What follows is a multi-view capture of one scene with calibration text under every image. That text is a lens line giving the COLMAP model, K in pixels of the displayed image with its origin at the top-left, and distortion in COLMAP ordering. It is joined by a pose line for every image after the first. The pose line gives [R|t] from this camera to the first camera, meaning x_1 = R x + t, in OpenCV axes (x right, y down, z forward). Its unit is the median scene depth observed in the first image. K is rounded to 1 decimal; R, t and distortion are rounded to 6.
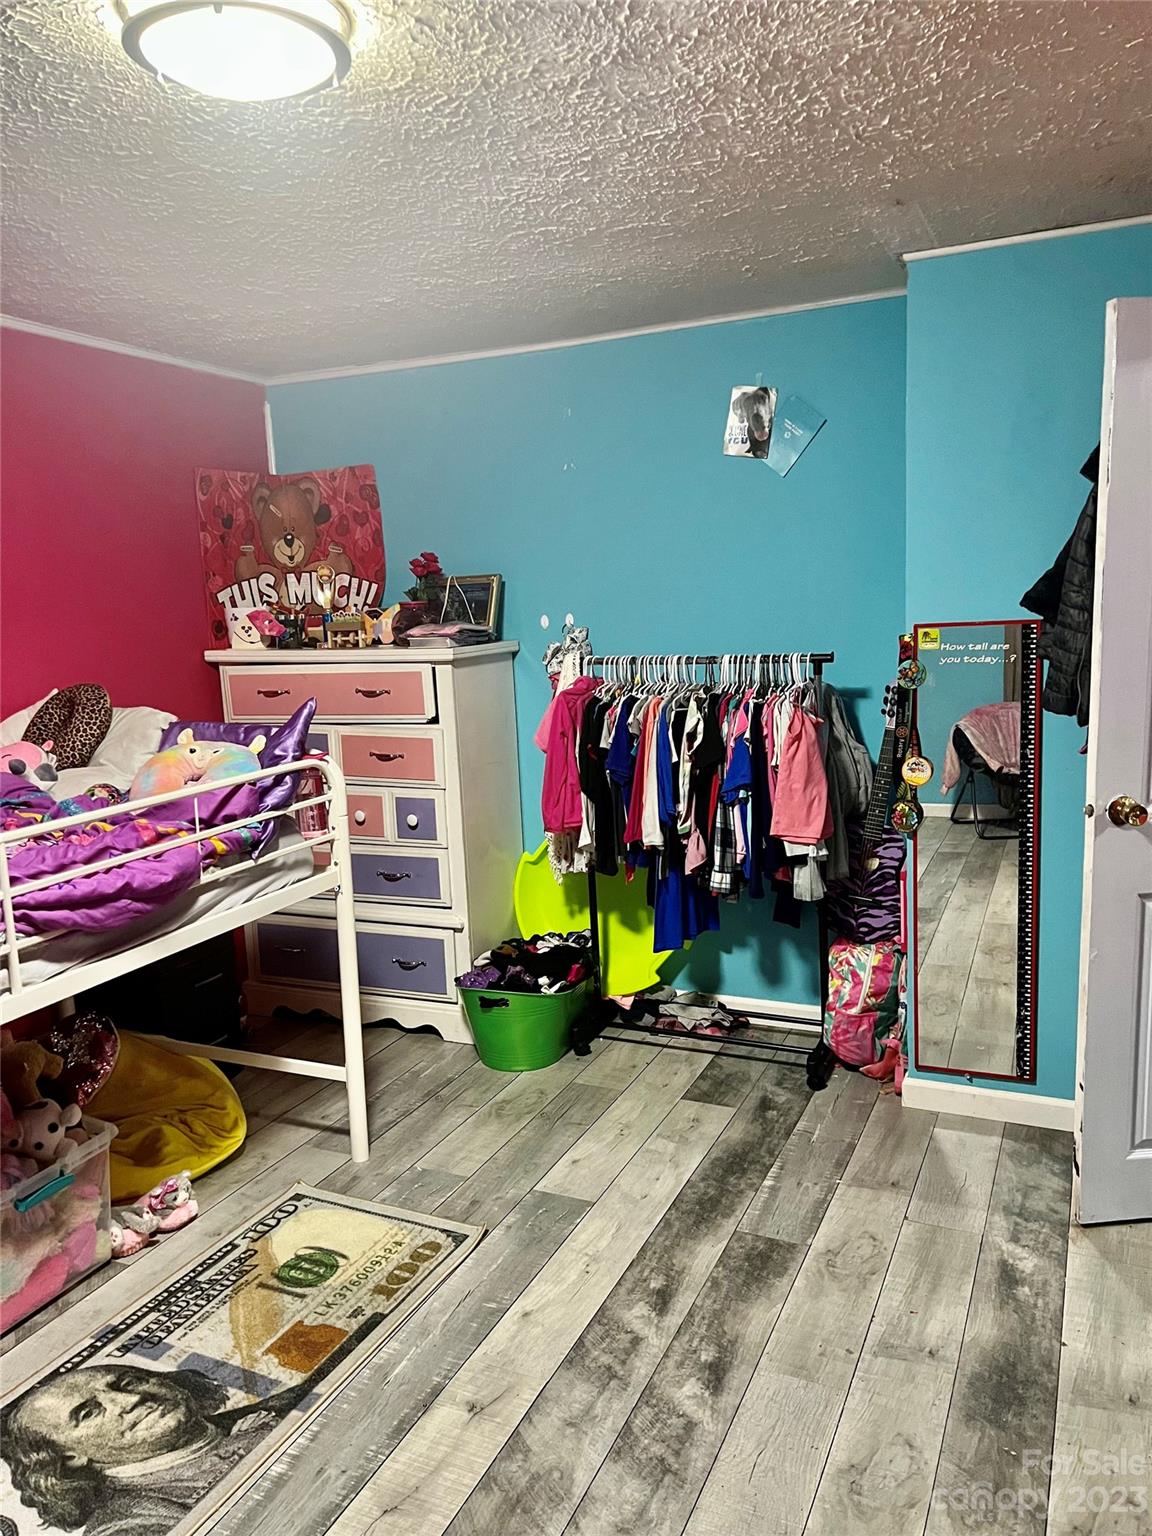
lens RADIAL K [[1154.5, 0, 574.7], [0, 1154.5, 772.3], [0, 0, 1]] dist [0.053653, -0.054093]
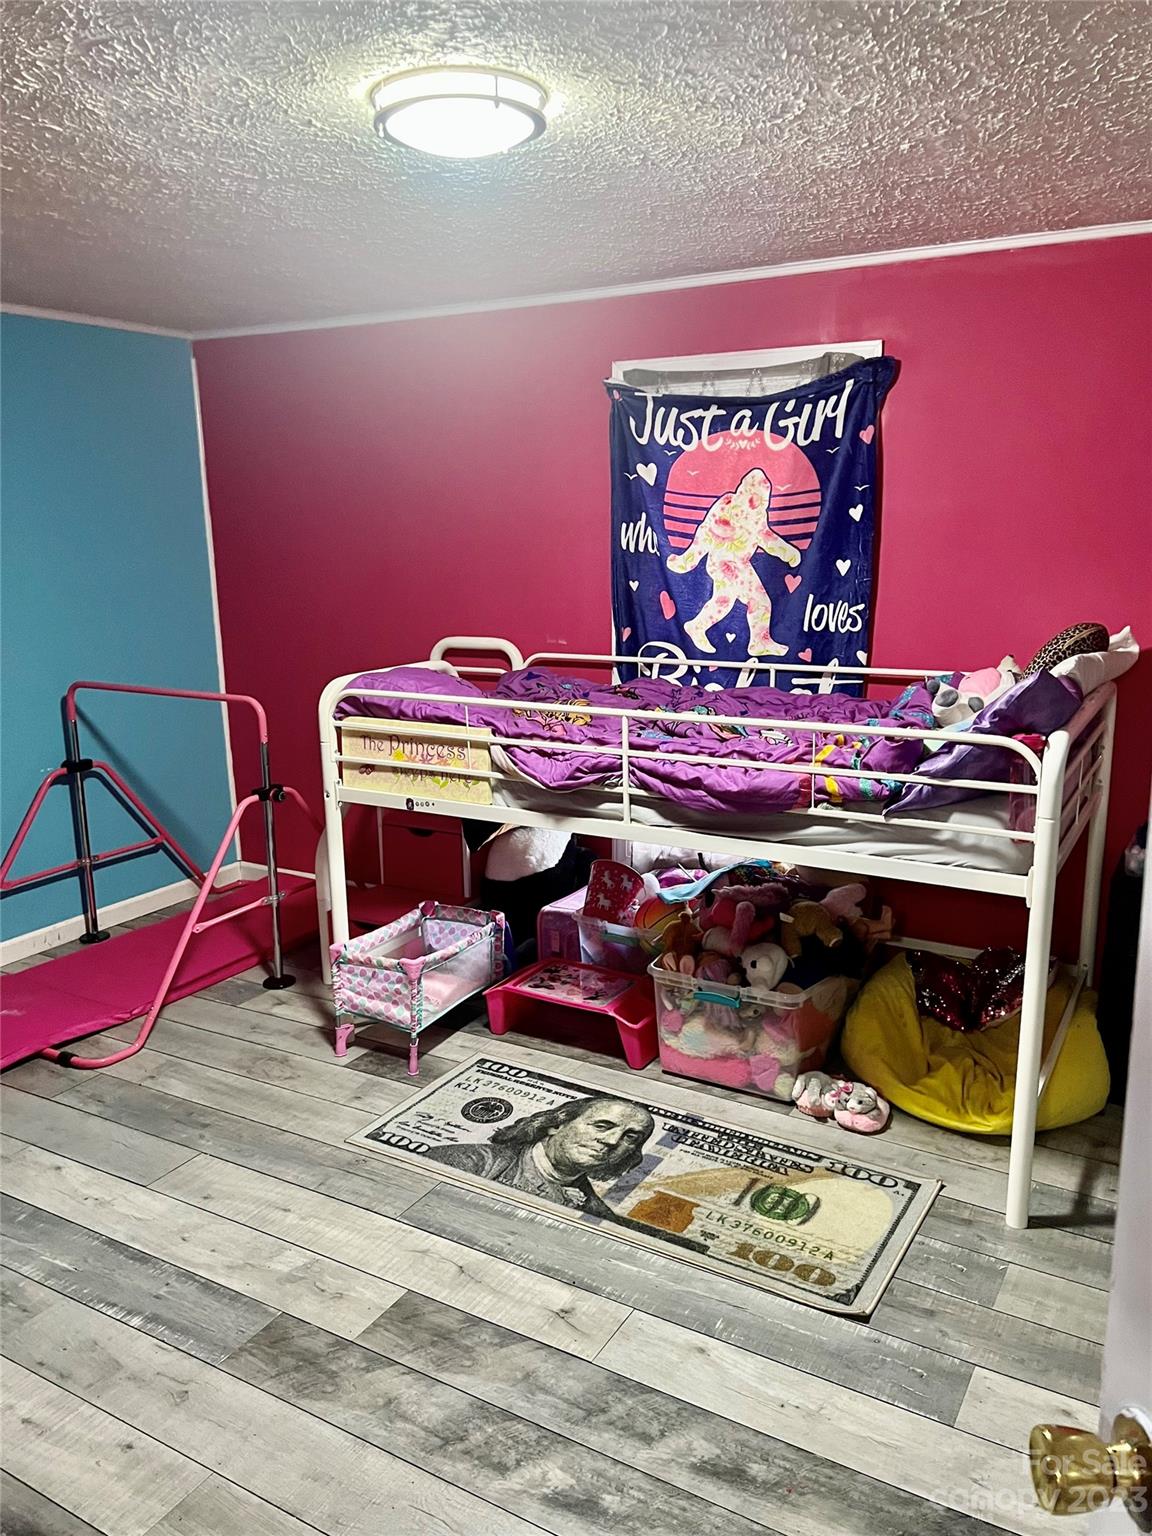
lens RADIAL K [[1154.5, 0, 577.7], [0, 1154.5, 758.6], [0, 0, 1]] dist [0.053653, -0.054093]
pose [[-0.097564, 0.231869, -0.967842, 0.784055], [-0.142489, 0.959208, 0.244165, -0.198797], [0.984976, 0.161728, -0.060545, 0.930759]]
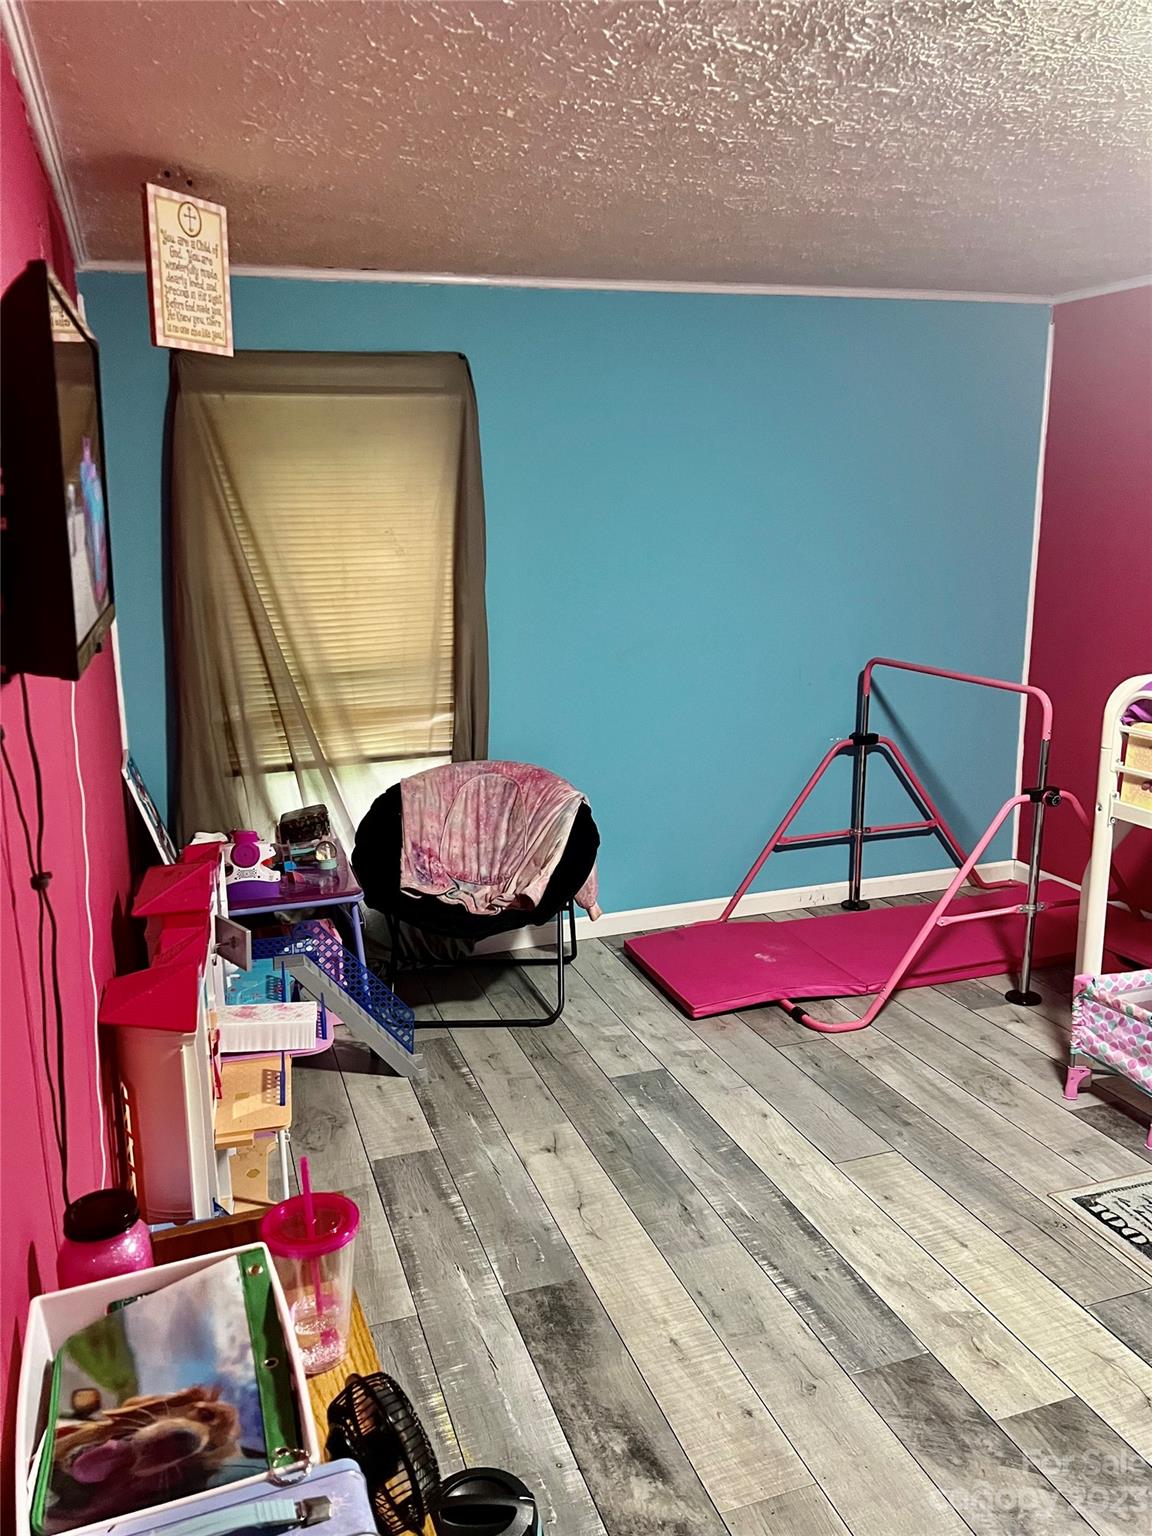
lens RADIAL K [[1154.5, 0, 576.6], [0, 1154.5, 773.2], [0, 0, 1]] dist [0.053653, -0.054093]
pose [[-0.714047, 0.191750, -0.673326, 0.691029], [-0.078616, 0.933716, 0.349276, -0.196171], [0.695669, 0.302334, -0.651643, 0.967795]]
